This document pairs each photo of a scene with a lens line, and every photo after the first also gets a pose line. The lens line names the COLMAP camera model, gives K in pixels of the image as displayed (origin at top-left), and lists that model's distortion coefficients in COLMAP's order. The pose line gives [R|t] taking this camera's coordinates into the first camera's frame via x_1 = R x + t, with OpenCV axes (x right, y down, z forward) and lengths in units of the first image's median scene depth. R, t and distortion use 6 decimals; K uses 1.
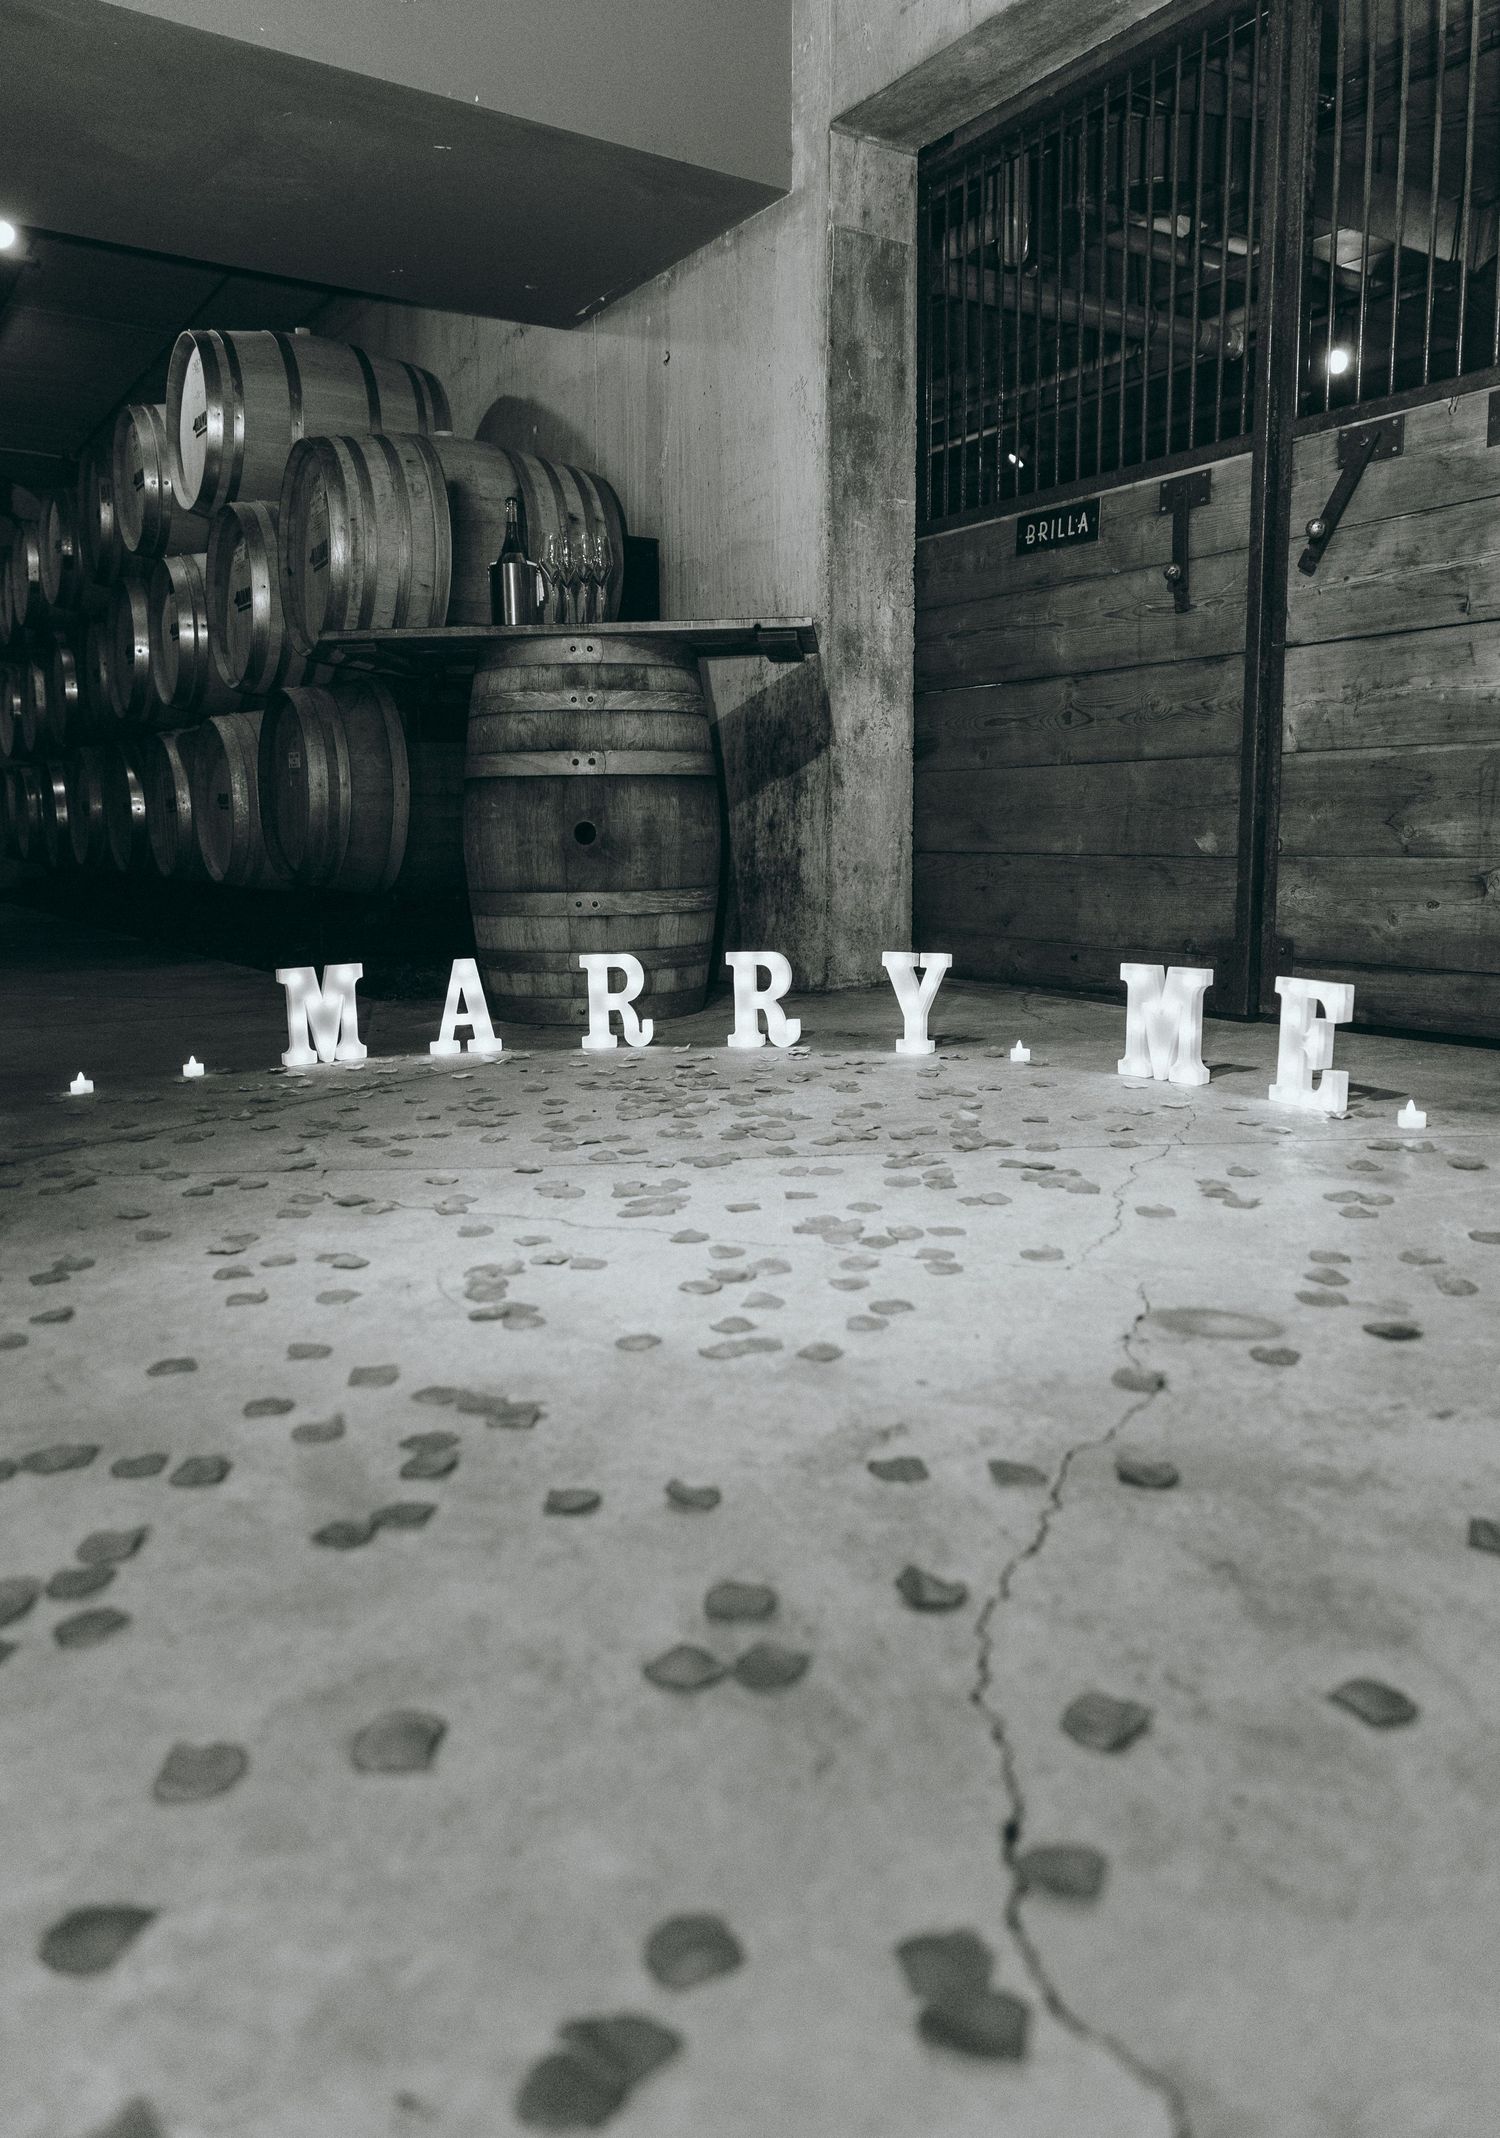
lens RADIAL K [[1546.3, 0, 723.7], [0, 1546.3, 1024.2], [0, 0, 1]] dist [0.014534, -0.011329]
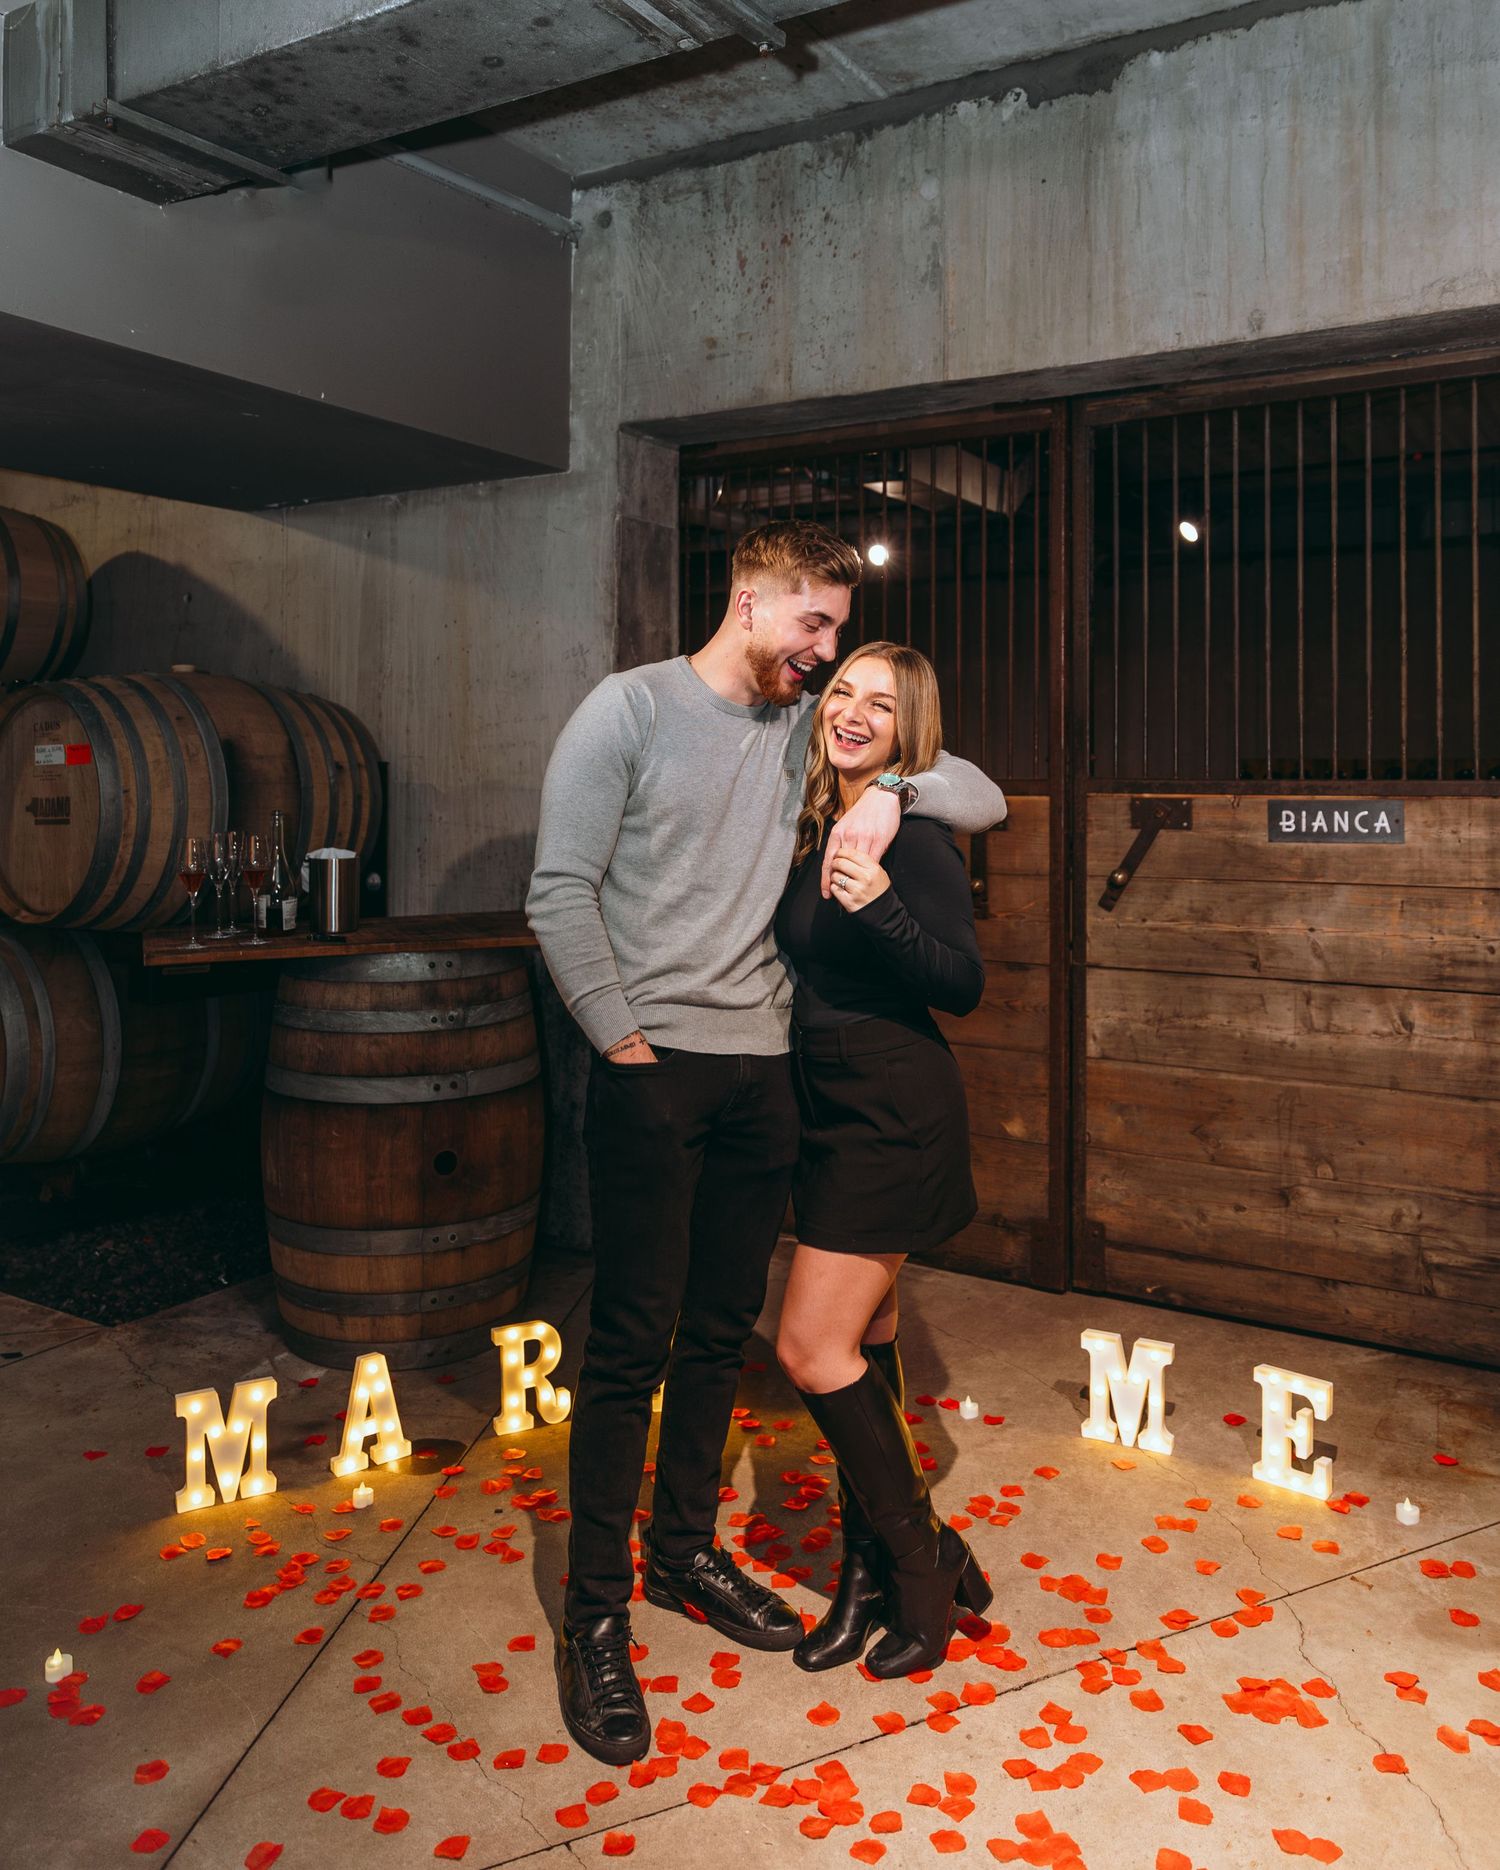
lens RADIAL K [[1562.0, 0, 743.8], [0, 1562.0, 742.7], [0, 0, 1]] dist [0.010506, 0.000238]
pose [[0.901722, 0.018690, 0.431912, -0.366471], [0.042259, 0.990470, -0.131086, -0.262283], [-0.430246, 0.136455, 0.892339, 0.049056]]
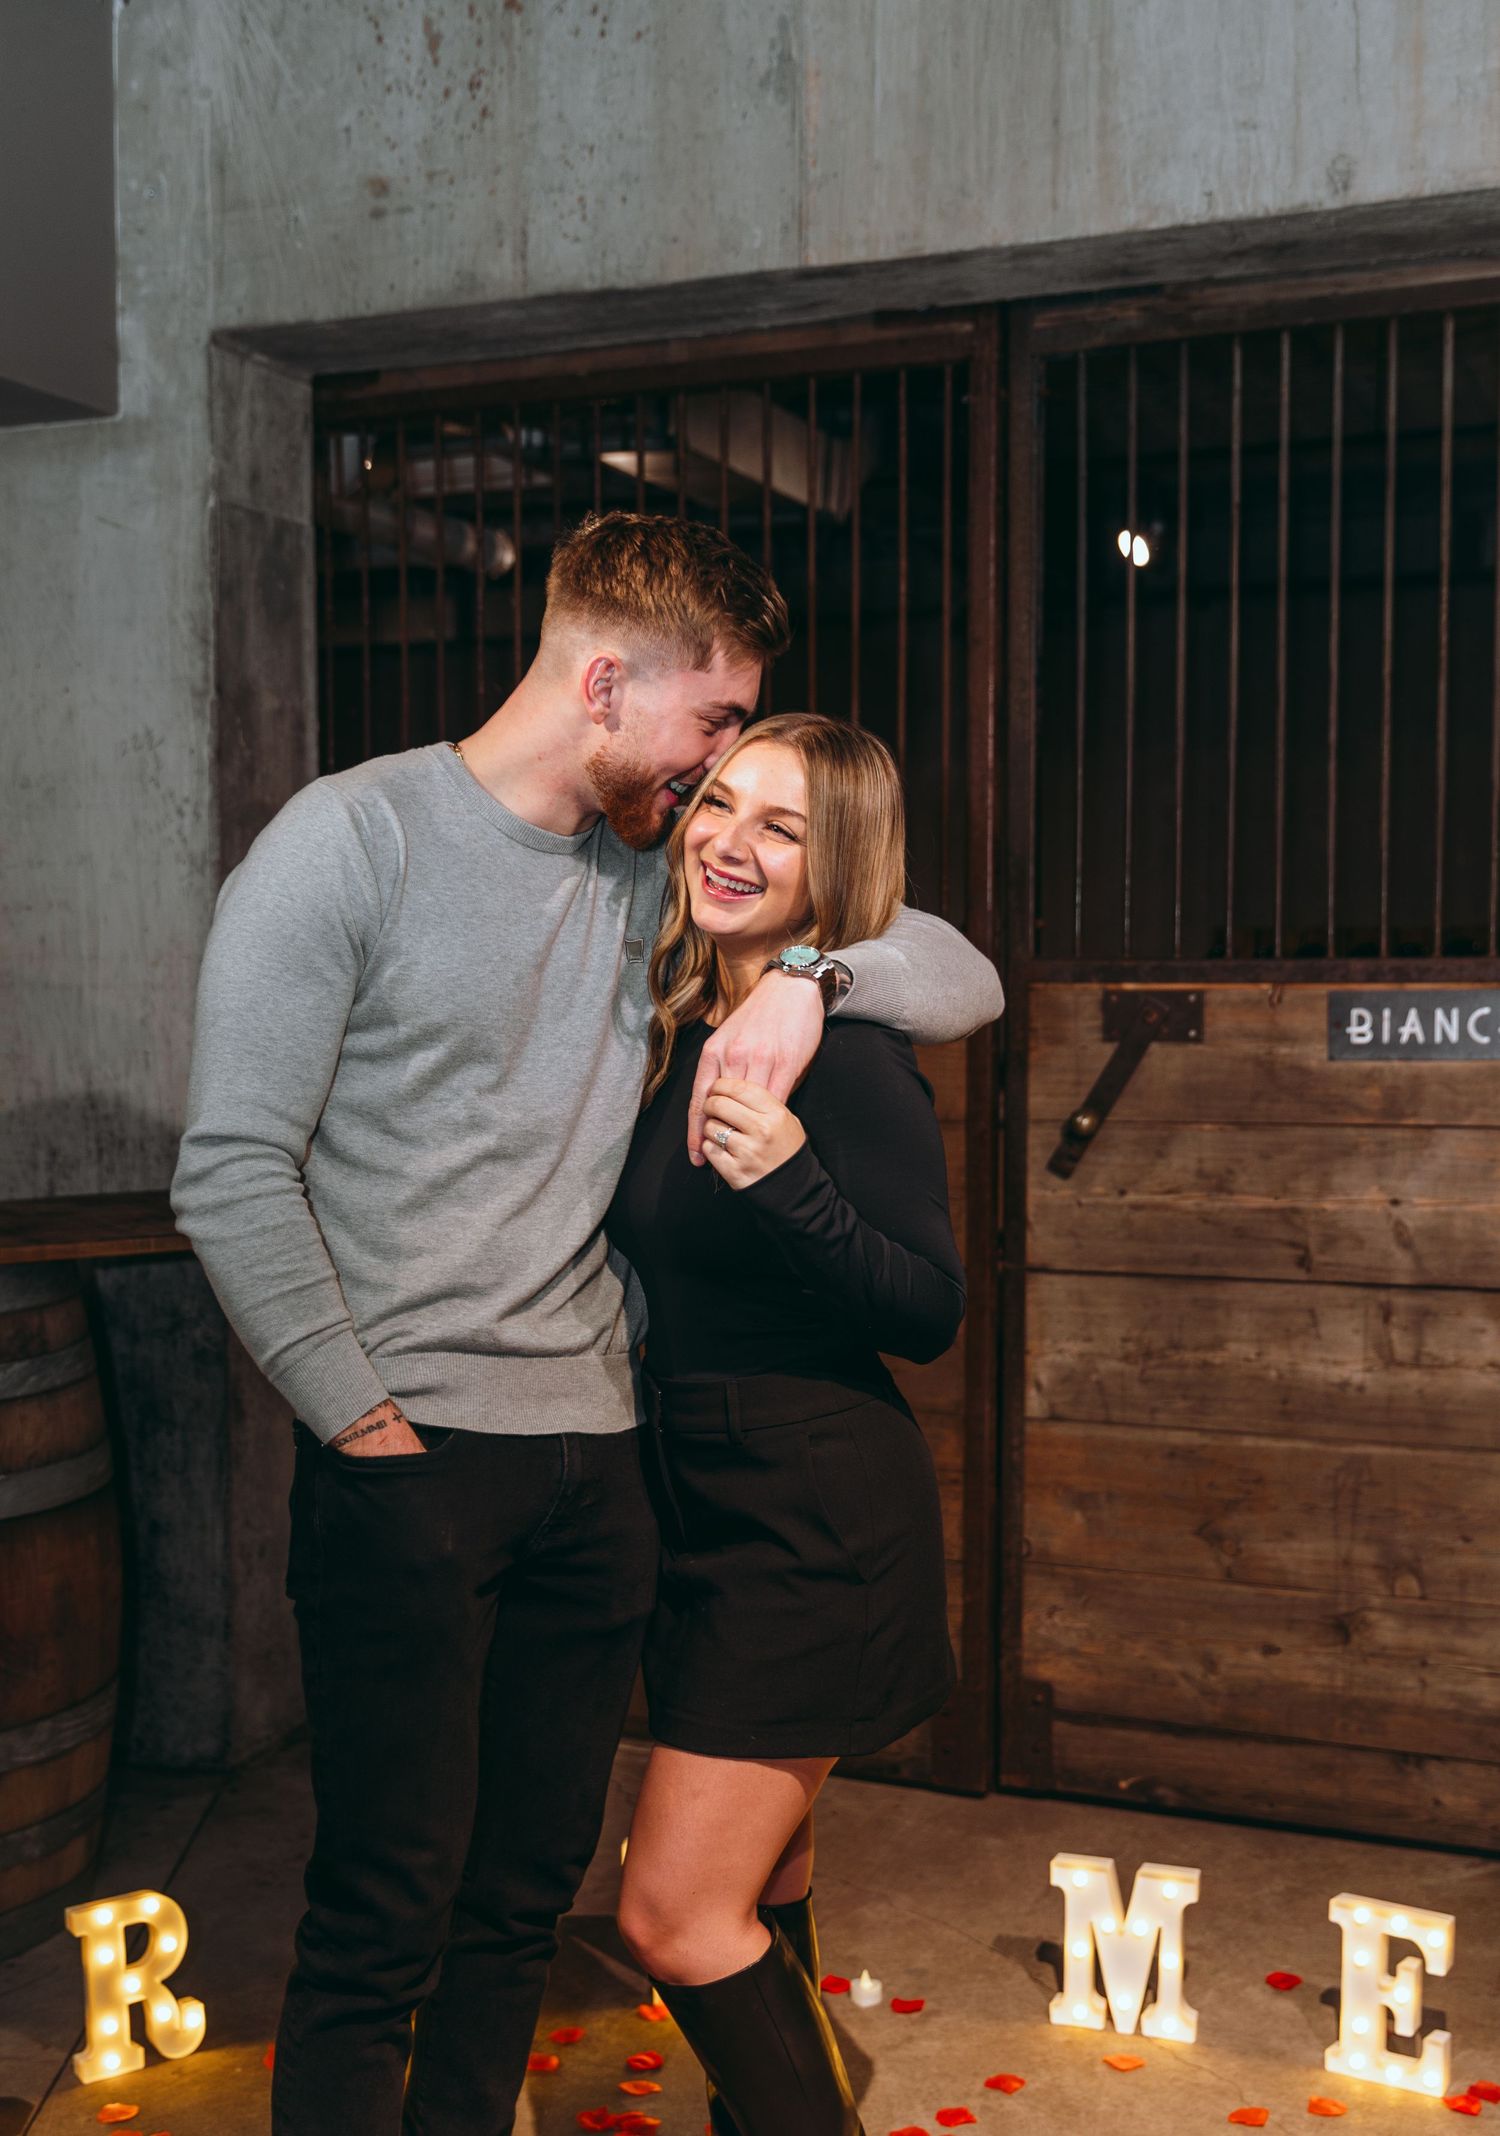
lens RADIAL K [[2599.7, 0, 674.7], [0, 2599.7, 1159.2], [0, 0, 1]] dist [0.010680, 0.000000]
pose [[0.833390, -0.038168, 0.551367, -0.405893], [0.064513, 0.997511, -0.028460, -0.265884], [-0.548908, 0.059288, 0.833778, 0.106815]]
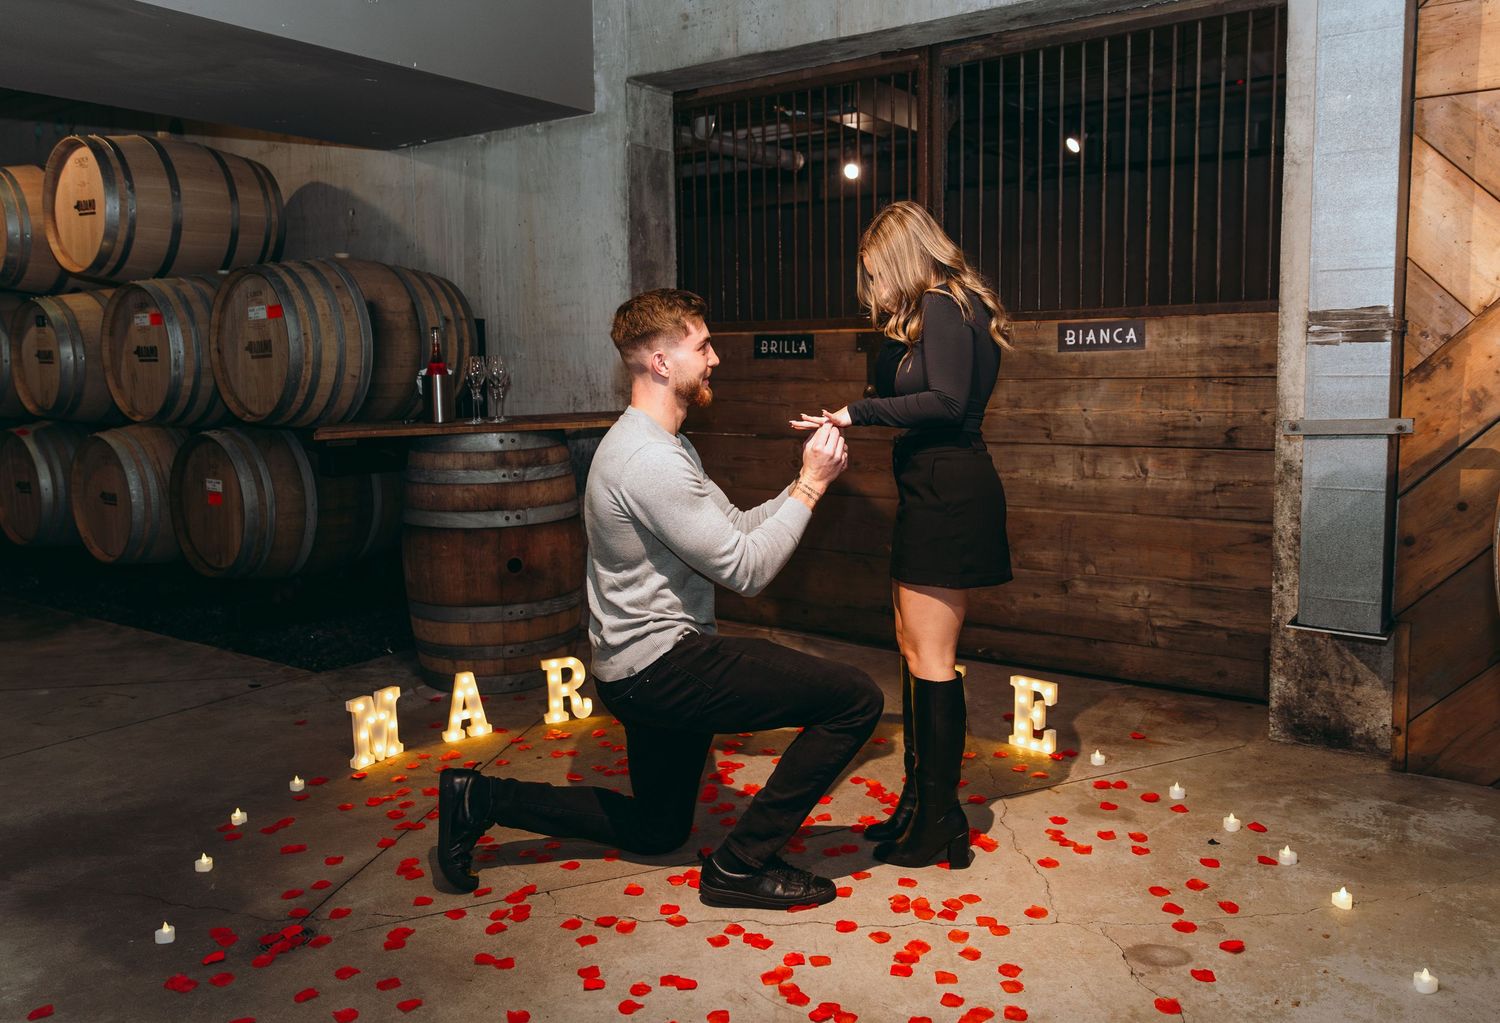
lens RADIAL K [[1181.1, 0, 728.4], [0, 1181.1, 471.0], [0, 0, 1]] dist [0.012827, -0.009703]
pose [[0.930951, -0.042607, 0.362649, -0.327483], [0.053522, 0.998364, -0.020099, -0.193535], [-0.361199, 0.038121, 0.931709, -0.130620]]
